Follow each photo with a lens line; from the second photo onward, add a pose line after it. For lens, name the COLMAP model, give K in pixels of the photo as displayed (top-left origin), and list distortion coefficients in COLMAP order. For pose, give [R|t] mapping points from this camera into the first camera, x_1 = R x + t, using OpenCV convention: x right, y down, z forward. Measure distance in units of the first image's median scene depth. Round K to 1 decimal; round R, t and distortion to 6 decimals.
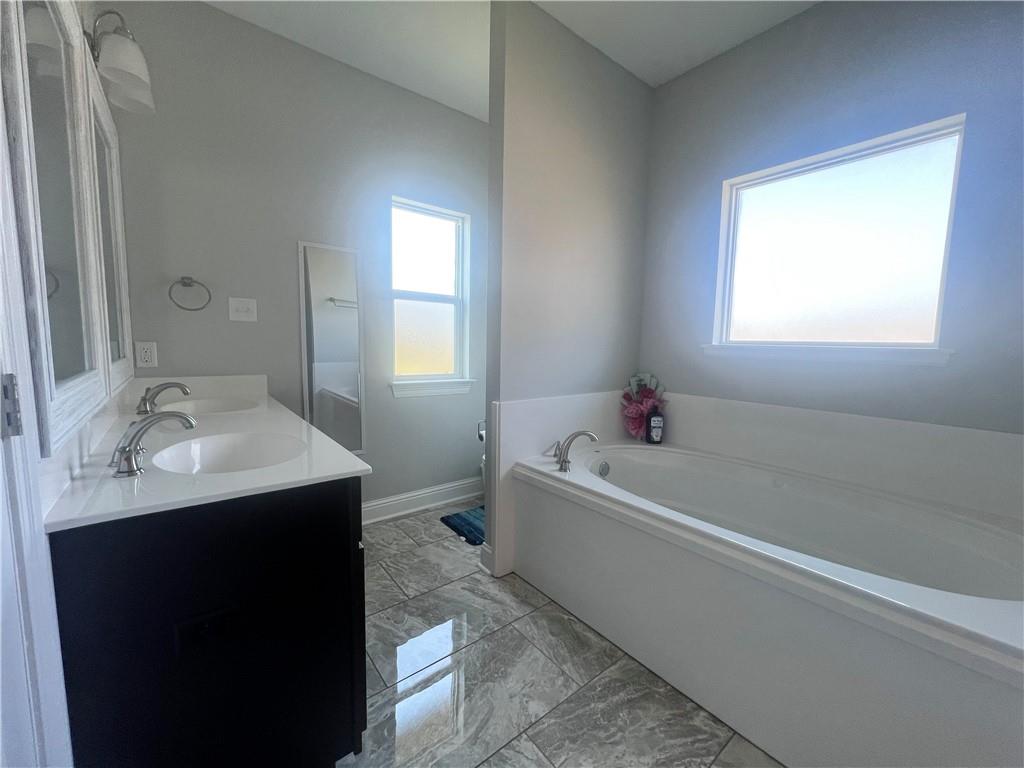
lens RADIAL K [[409.3, 0, 510.9], [0, 409.3, 383.8], [0, 0, 1]] dist [0.000432, -0.000276]
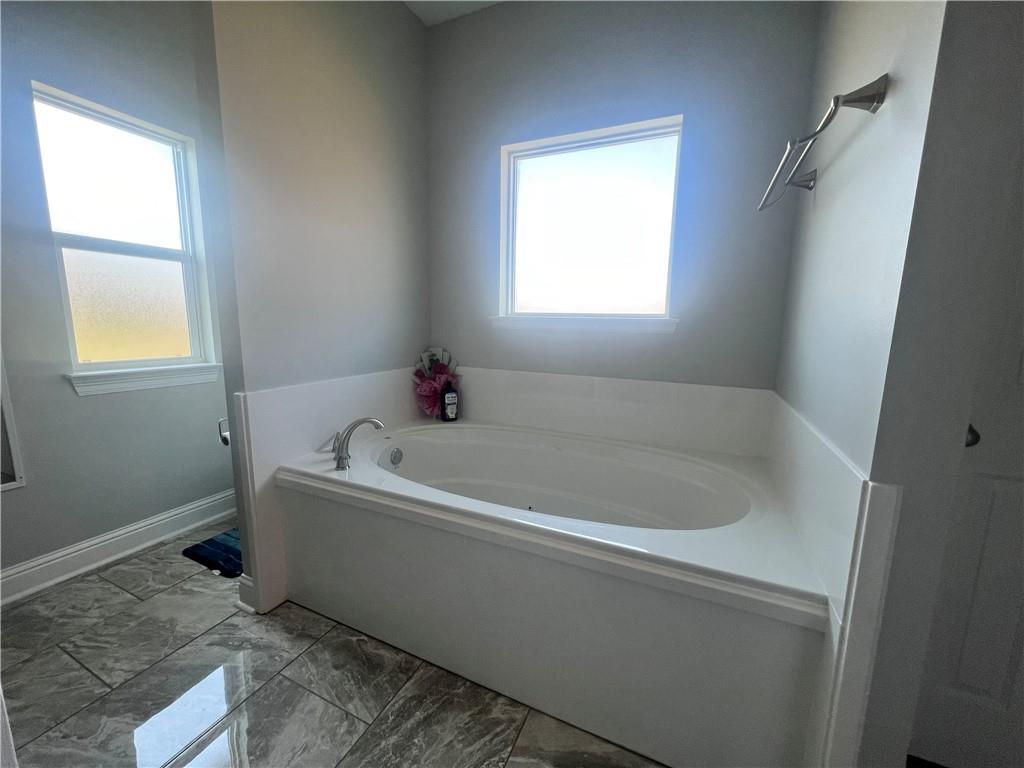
lens RADIAL K [[409.3, 0, 510.8], [0, 409.3, 385.2], [0, 0, 1]] dist [0.000432, -0.000276]
pose [[0.895555, -0.074337, 0.438696, 0.077376], [0.045636, 0.996091, 0.075626, -0.003533], [-0.442603, -0.047707, 0.895447, 0.102551]]
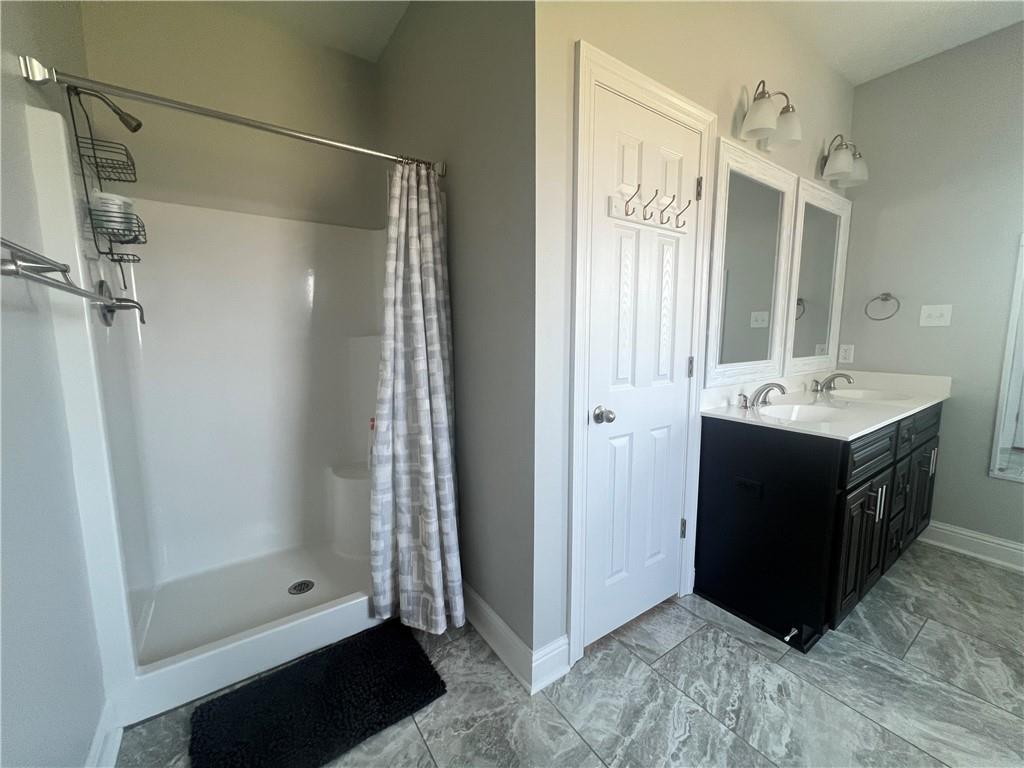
lens RADIAL K [[409.3, 0, 511.1], [0, 409.3, 385.0], [0, 0, 1]] dist [0.000432, -0.000276]
pose [[-0.064932, 0.101224, -0.992742, 0.551272], [-0.096148, 0.989579, 0.107190, -0.005310], [0.993247, 0.102410, -0.054522, -0.048148]]
